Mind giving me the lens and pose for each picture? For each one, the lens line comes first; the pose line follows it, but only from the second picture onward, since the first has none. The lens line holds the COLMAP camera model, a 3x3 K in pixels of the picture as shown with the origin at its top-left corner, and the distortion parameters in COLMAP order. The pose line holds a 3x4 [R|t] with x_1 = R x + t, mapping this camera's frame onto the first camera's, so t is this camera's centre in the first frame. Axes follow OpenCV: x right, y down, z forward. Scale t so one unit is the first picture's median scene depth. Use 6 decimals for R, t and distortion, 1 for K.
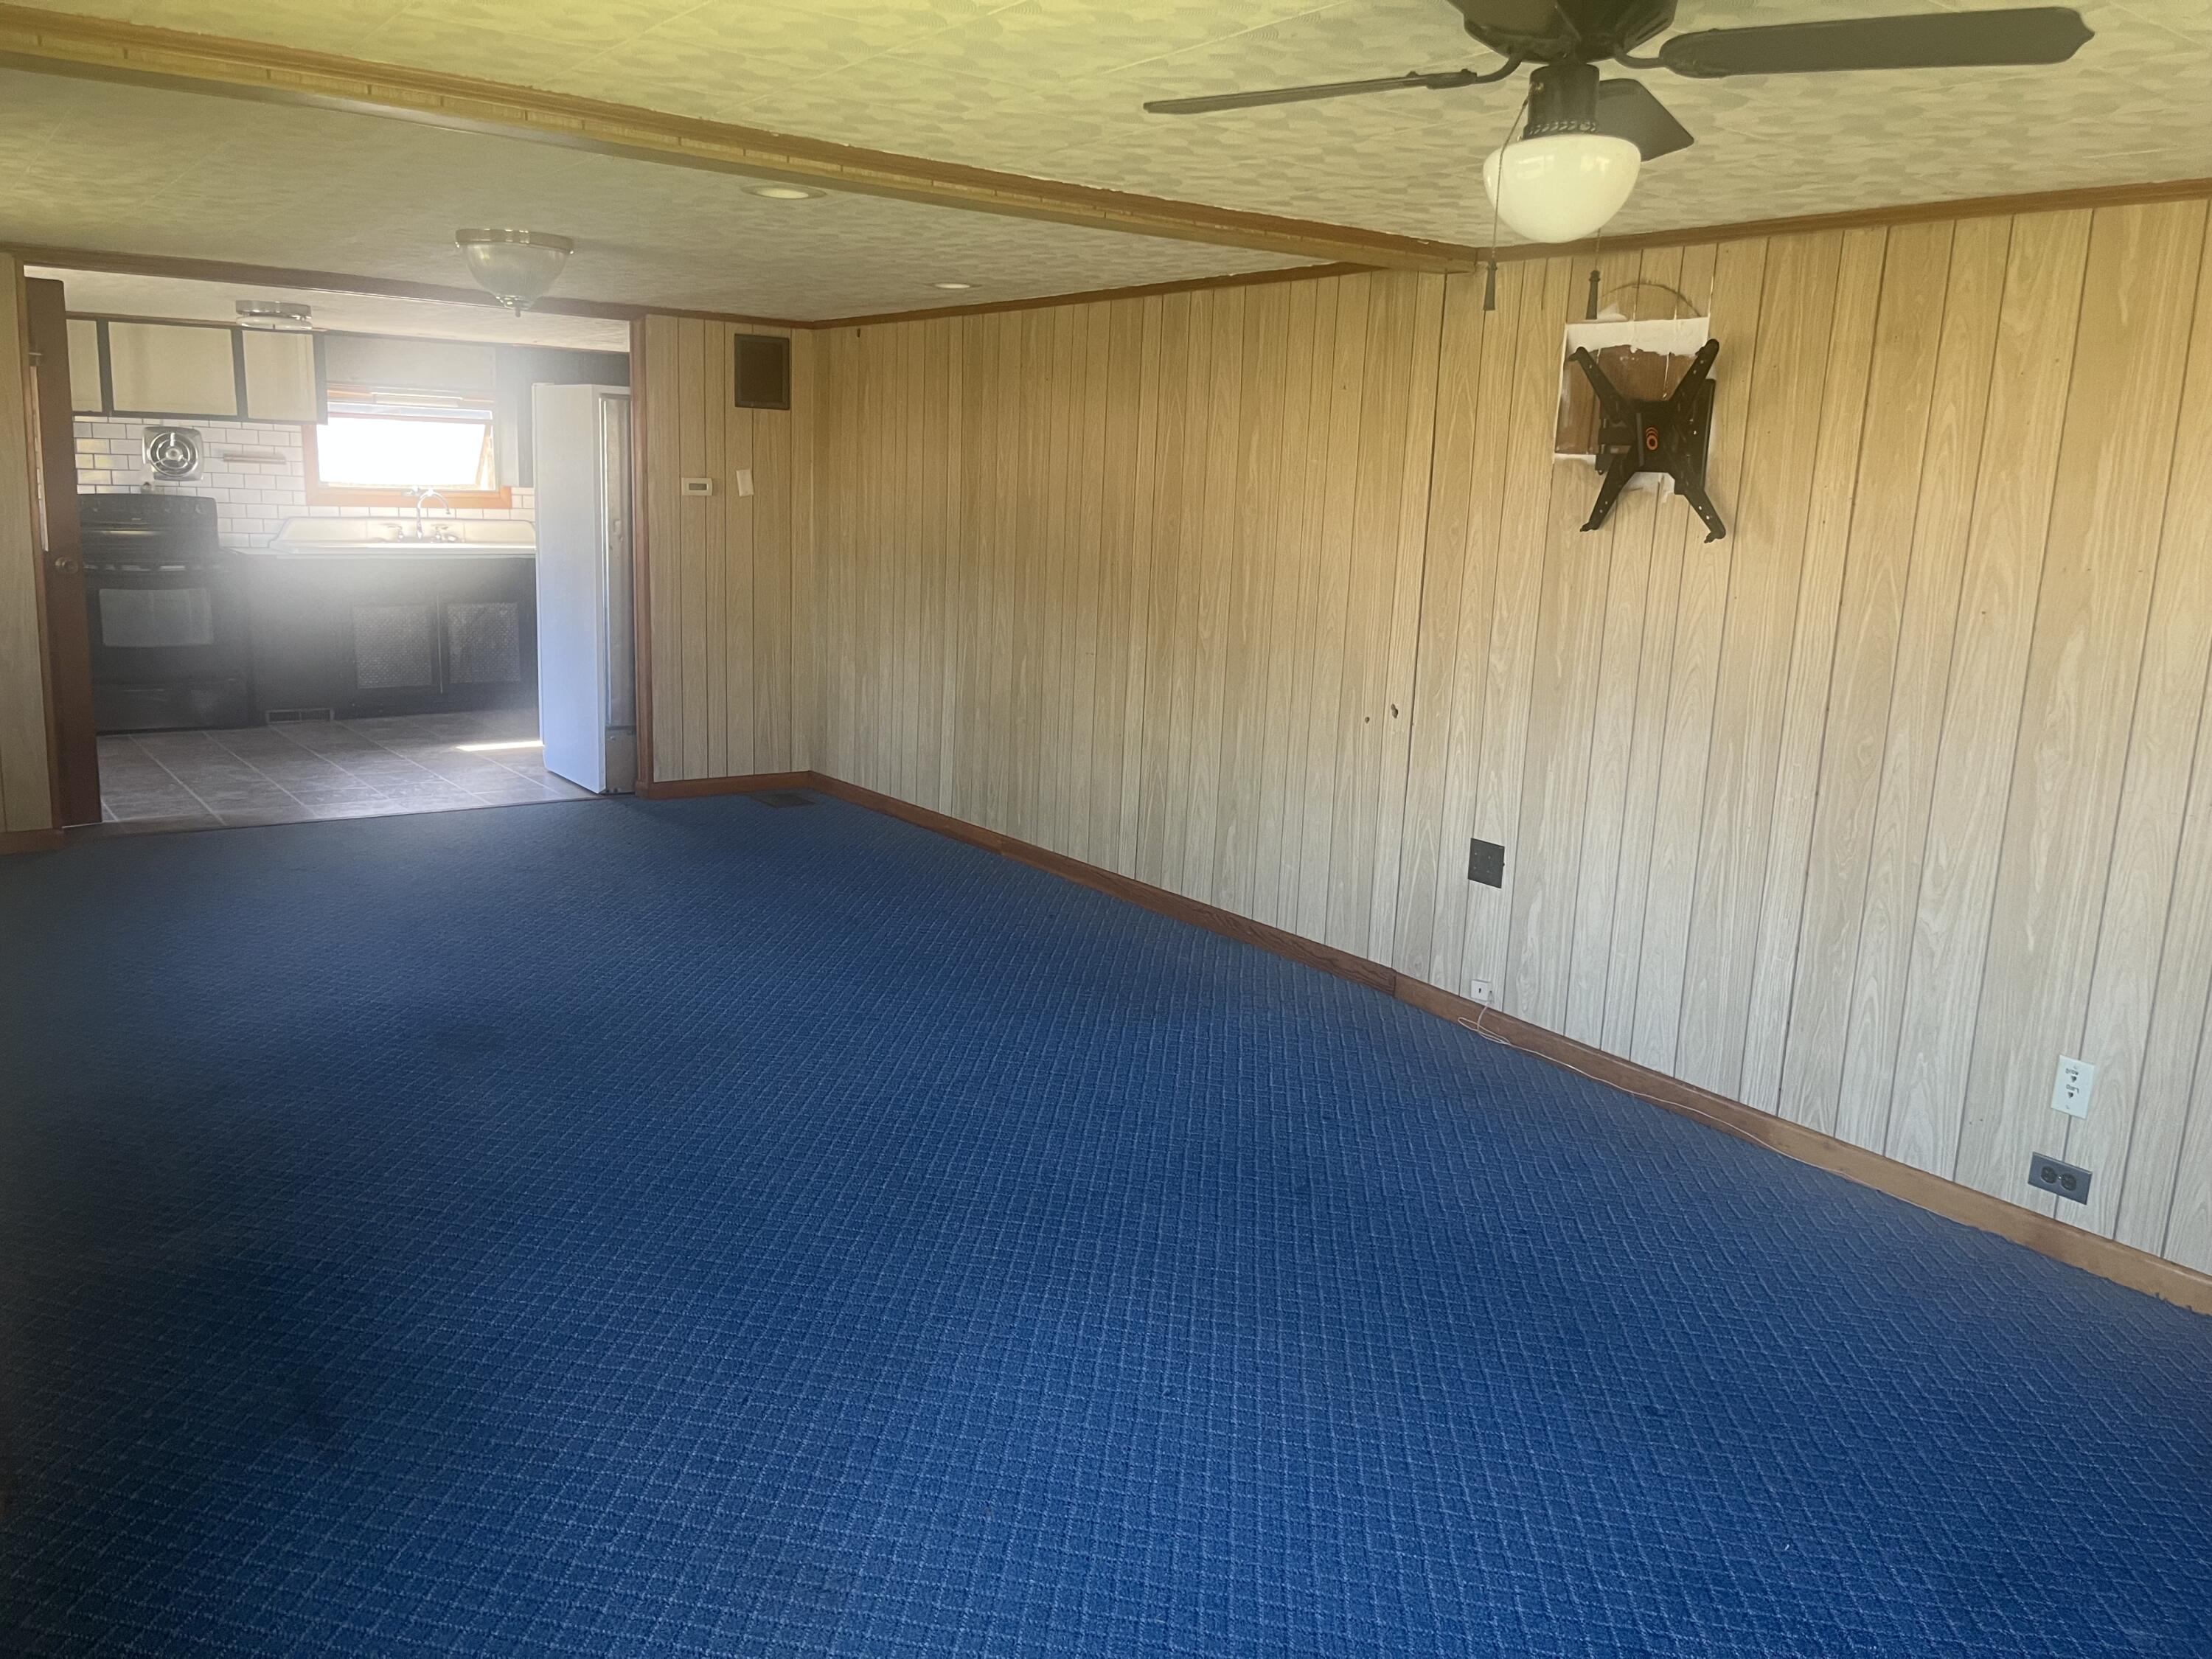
lens RADIAL K [[1689.5, 0, 1106.0], [0, 1689.5, 829.5], [0, 0, 1]] dist [-0.007584, -0.008707]
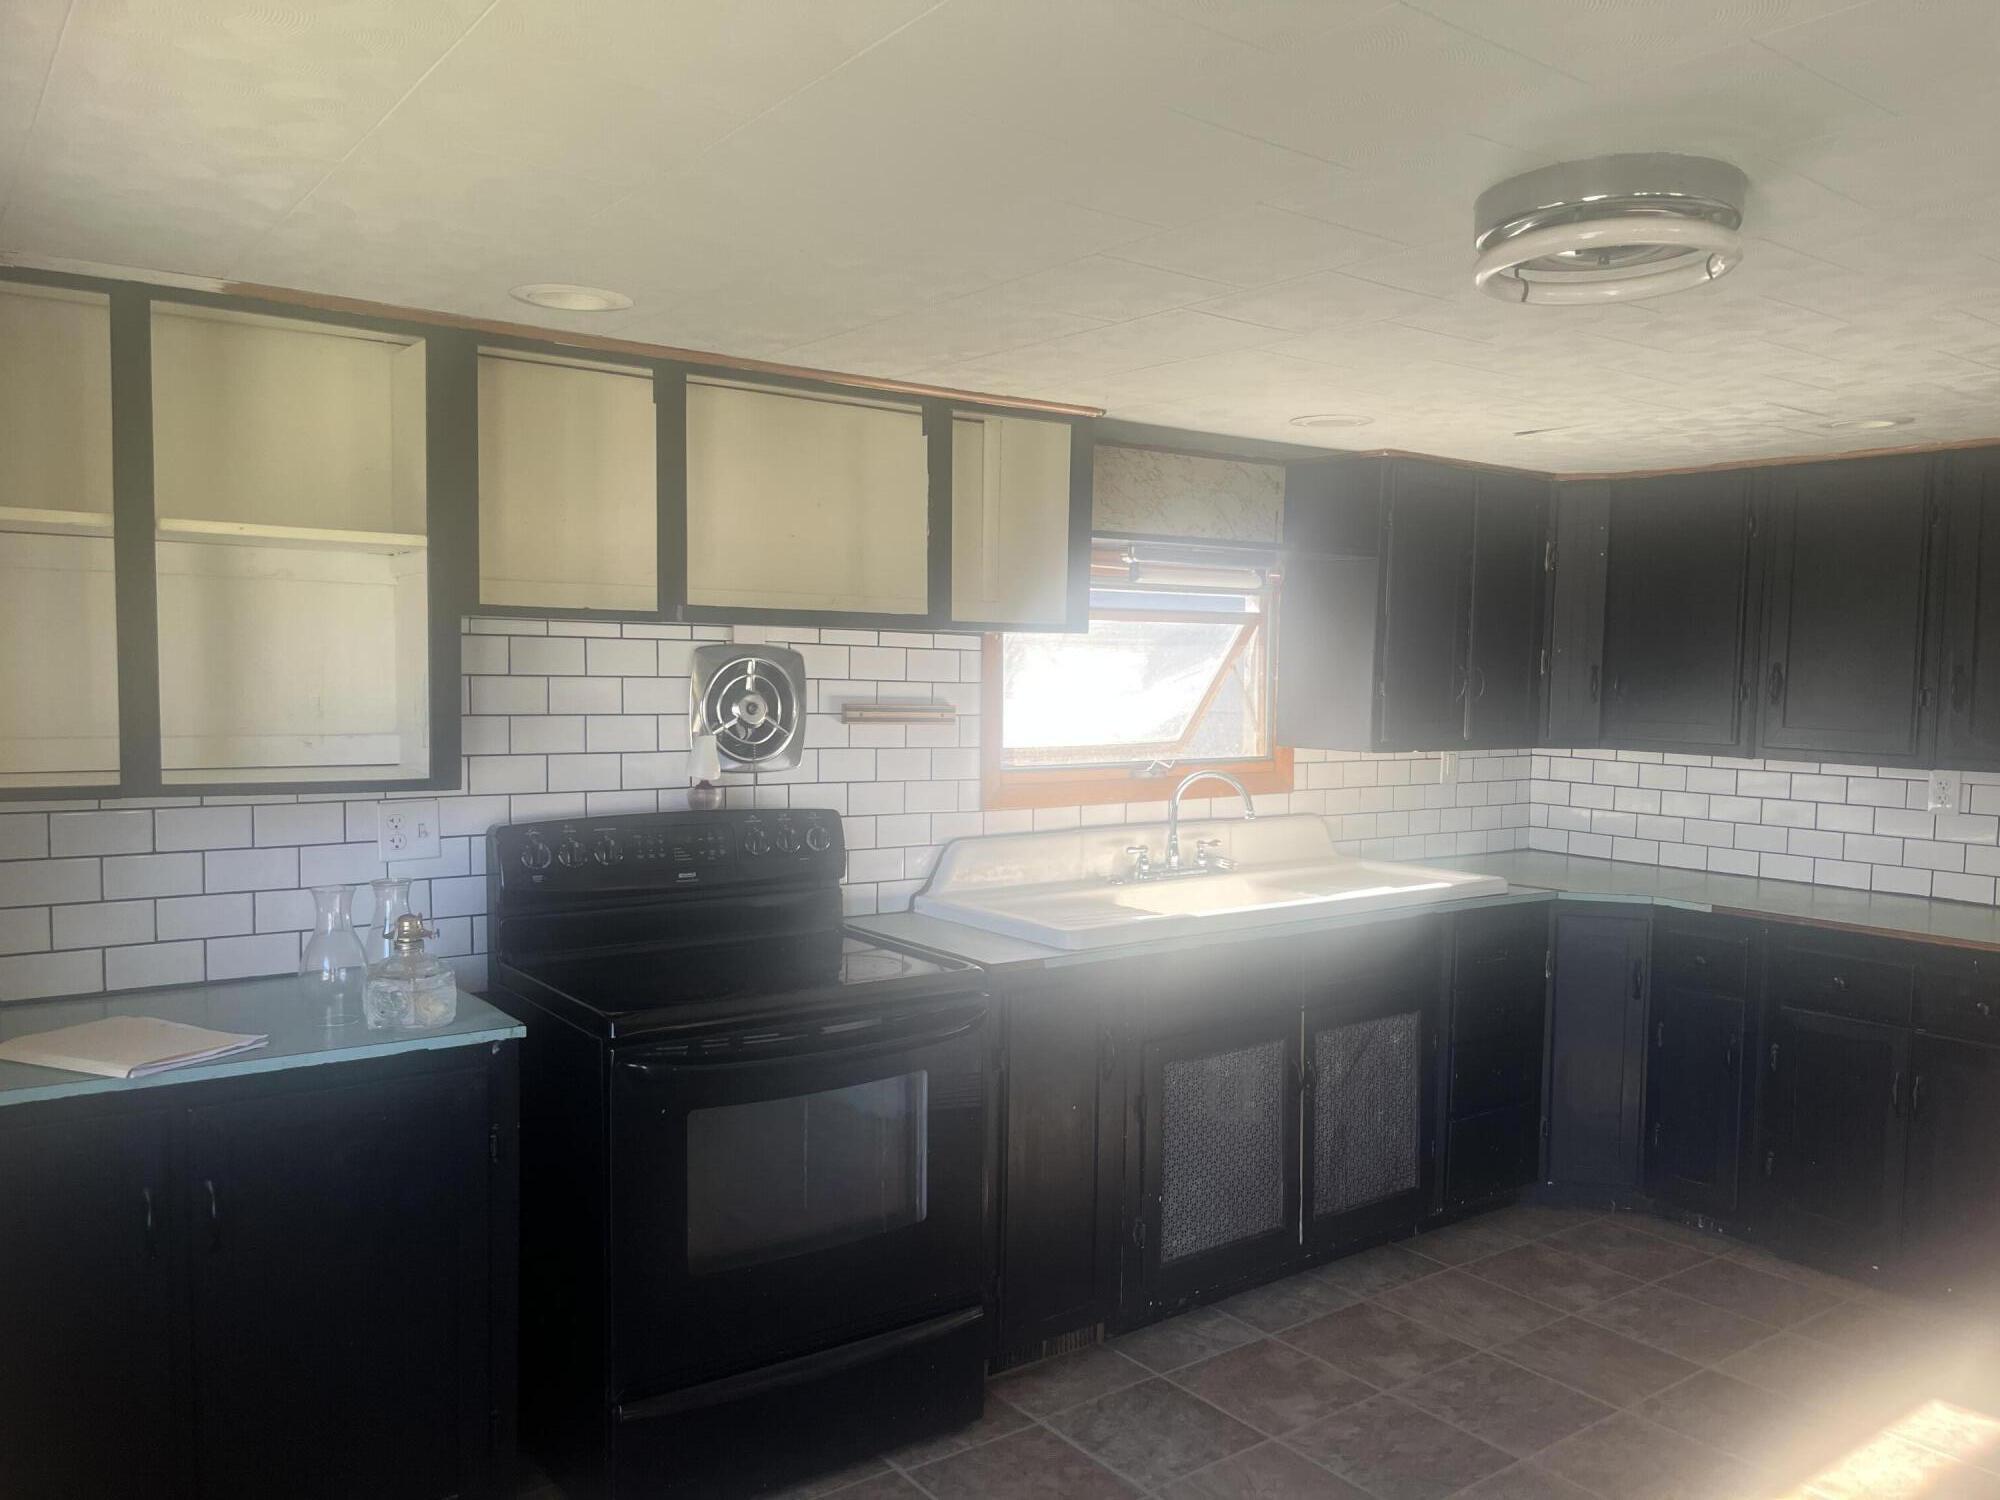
lens RADIAL K [[1527.6, 0, 1000.0], [0, 1527.6, 750.0], [0, 0, 1]] dist [-0.007584, -0.008707]
pose [[0.999624, -0.019544, 0.019232, -0.490925], [0.022039, 0.989975, -0.139511, -0.156423], [-0.016312, 0.139883, 0.990034, 0.616466]]
